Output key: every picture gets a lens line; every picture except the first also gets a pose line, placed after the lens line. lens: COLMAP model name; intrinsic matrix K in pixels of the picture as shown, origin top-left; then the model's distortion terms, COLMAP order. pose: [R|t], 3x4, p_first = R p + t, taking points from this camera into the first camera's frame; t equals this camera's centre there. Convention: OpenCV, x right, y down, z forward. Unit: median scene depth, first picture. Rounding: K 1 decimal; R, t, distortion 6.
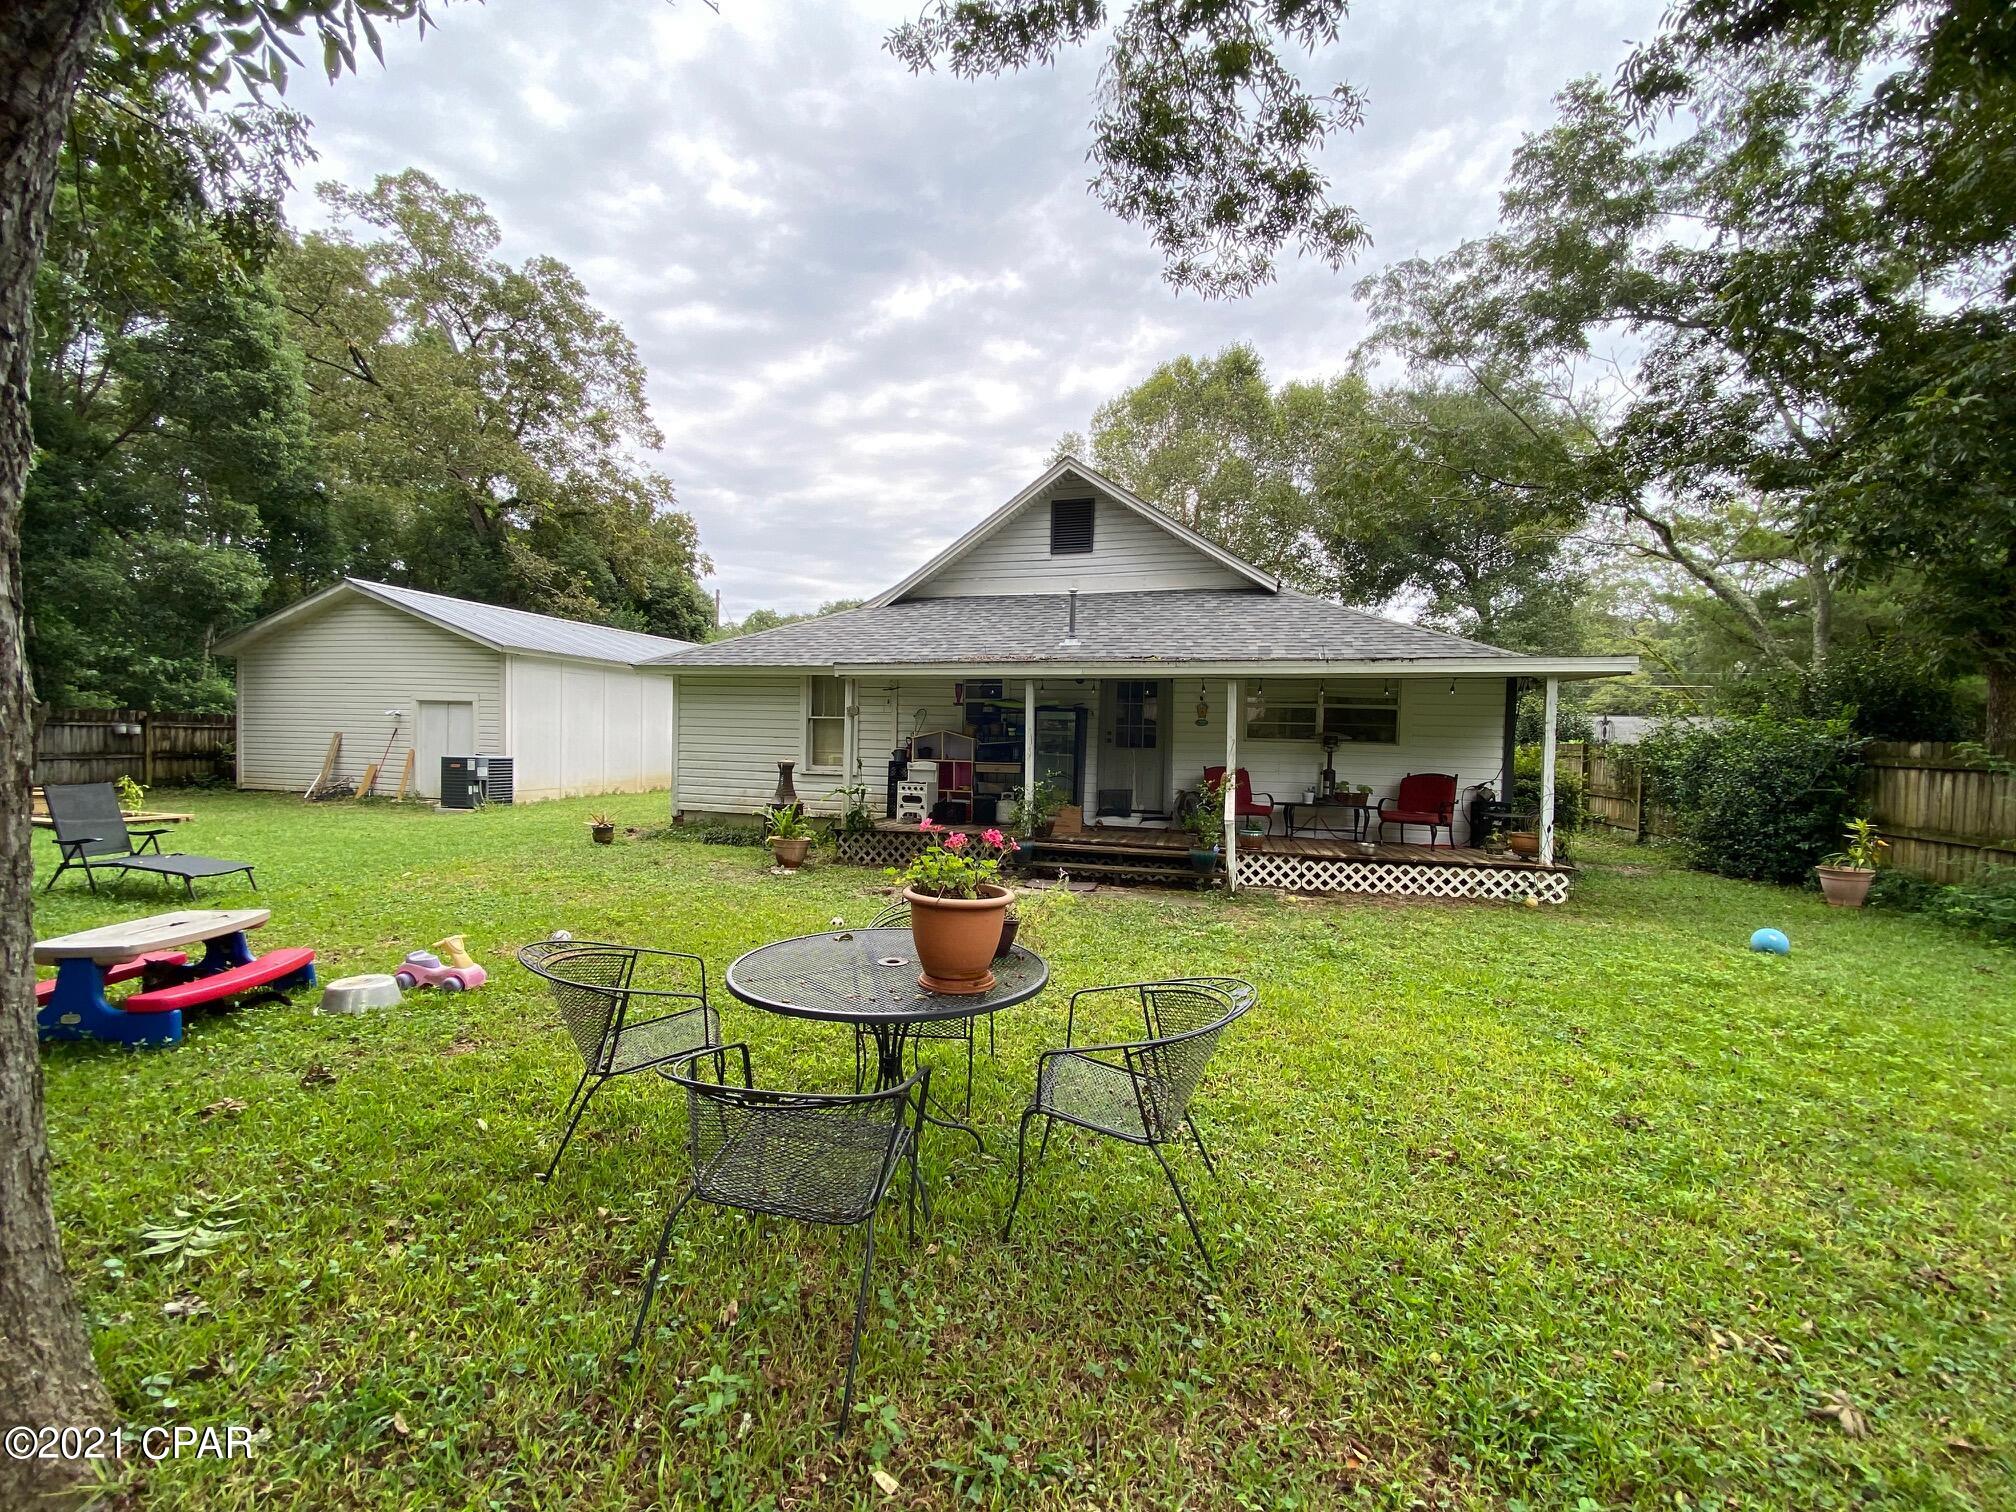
lens RADIAL K [[811.2, 0, 1008.0], [0, 811.2, 756.0], [0, 0, 1]] dist [0.030882, -0.031060]
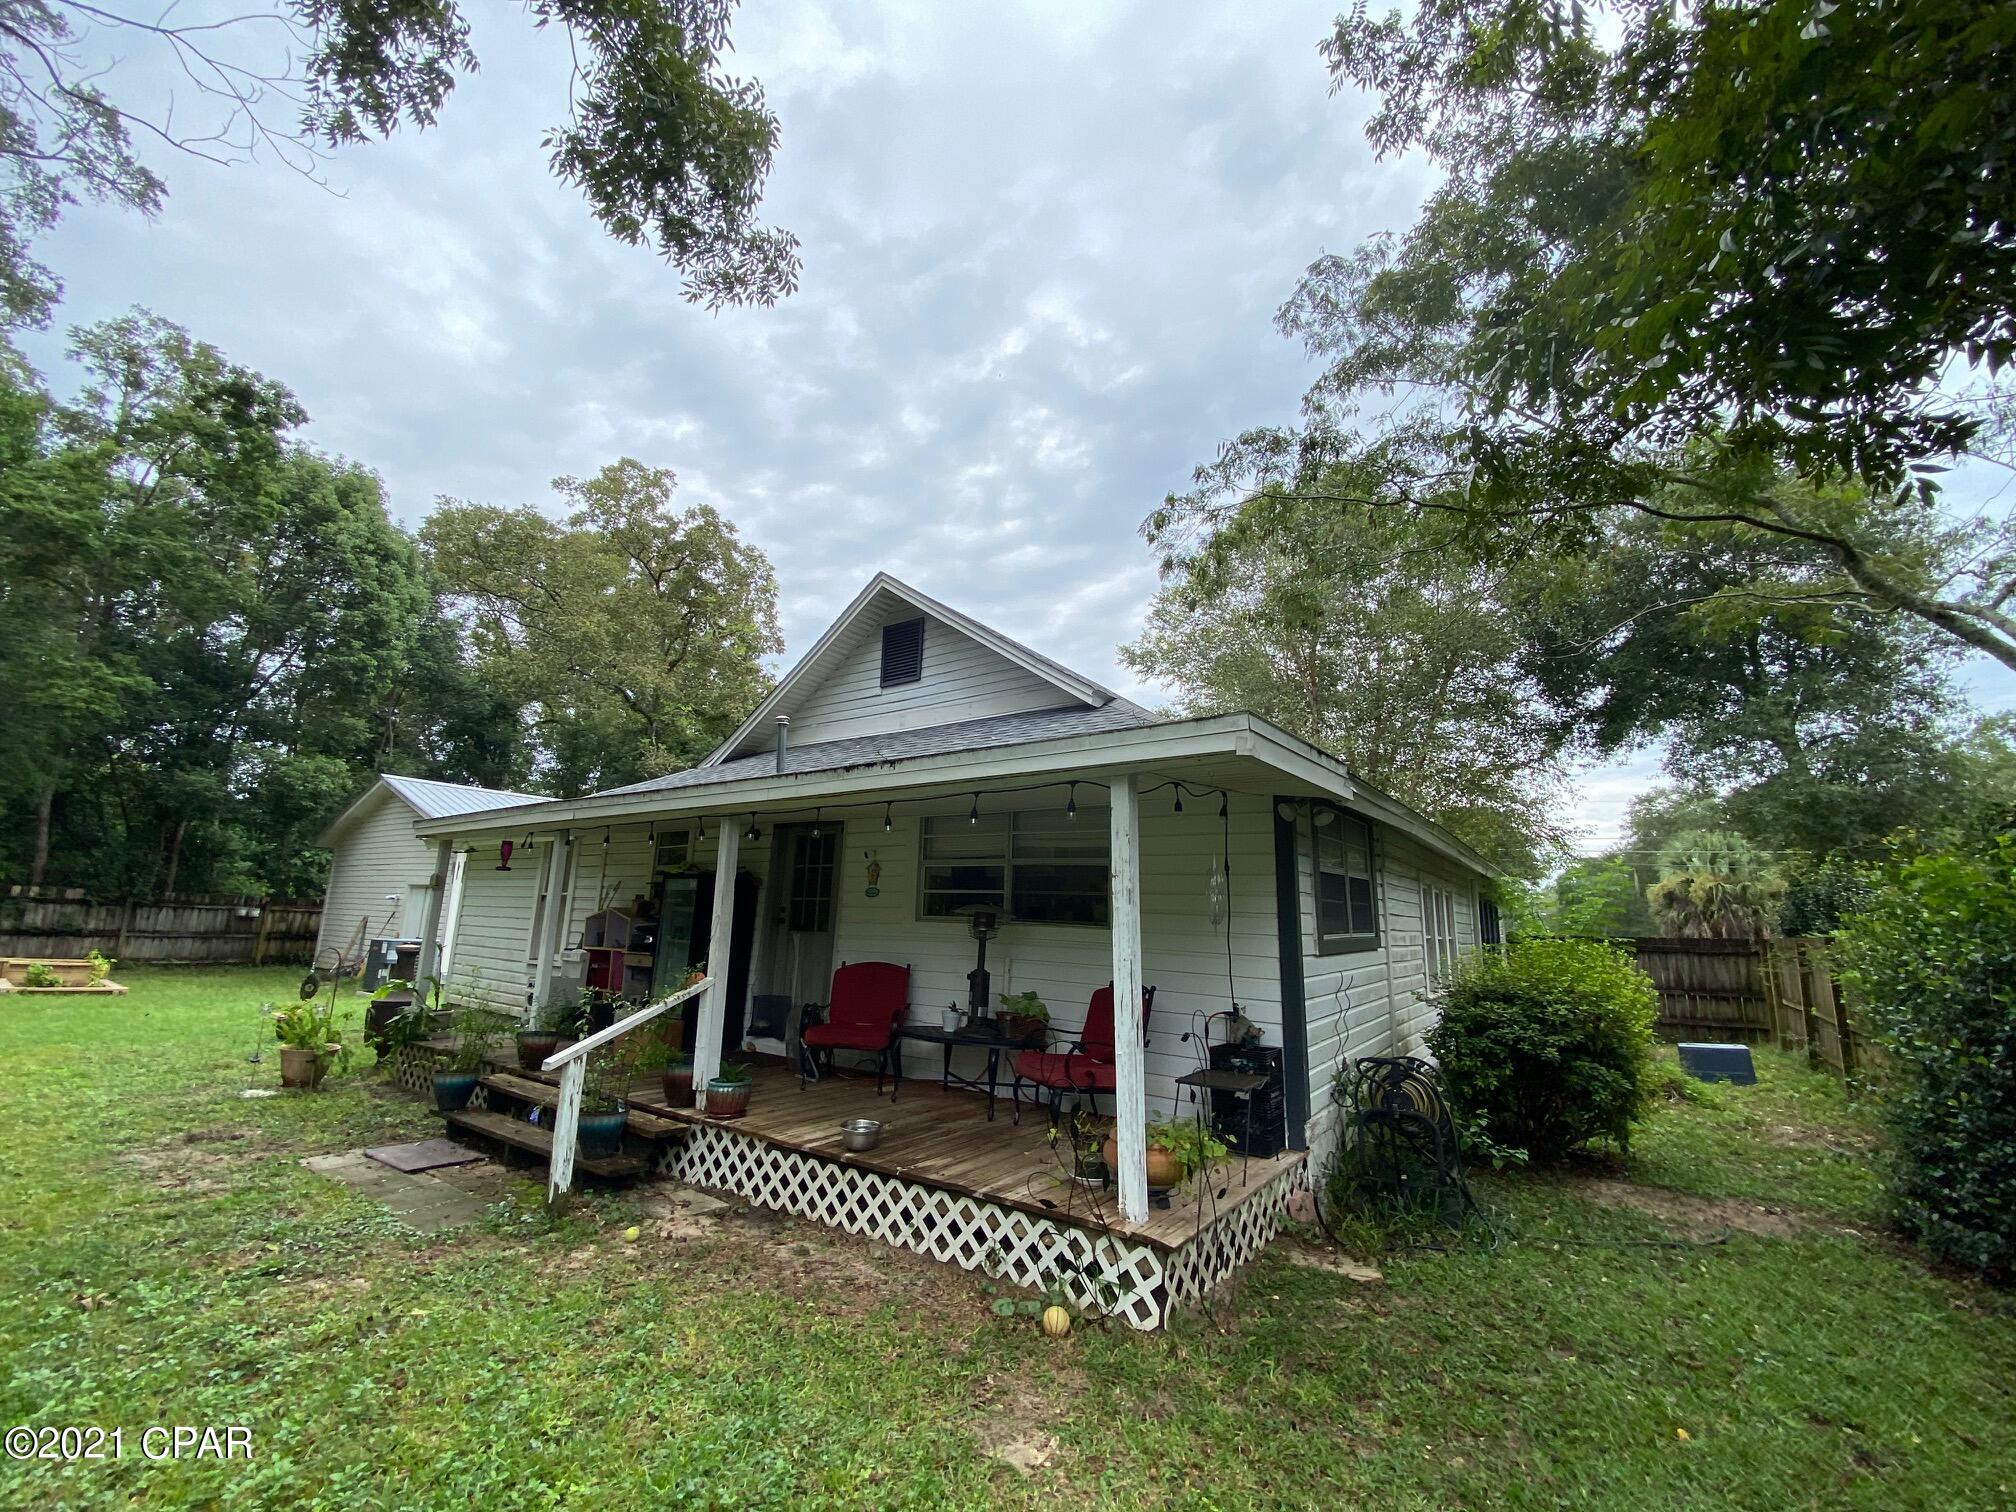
lens RADIAL K [[811.2, 0, 1008.0], [0, 811.2, 756.0], [0, 0, 1]] dist [0.030882, -0.031060]
pose [[0.938304, -0.067793, -0.339102, 0.561800], [-0.010175, 0.974759, -0.223029, -0.004130], [0.345662, 0.212720, 0.913930, 0.400041]]
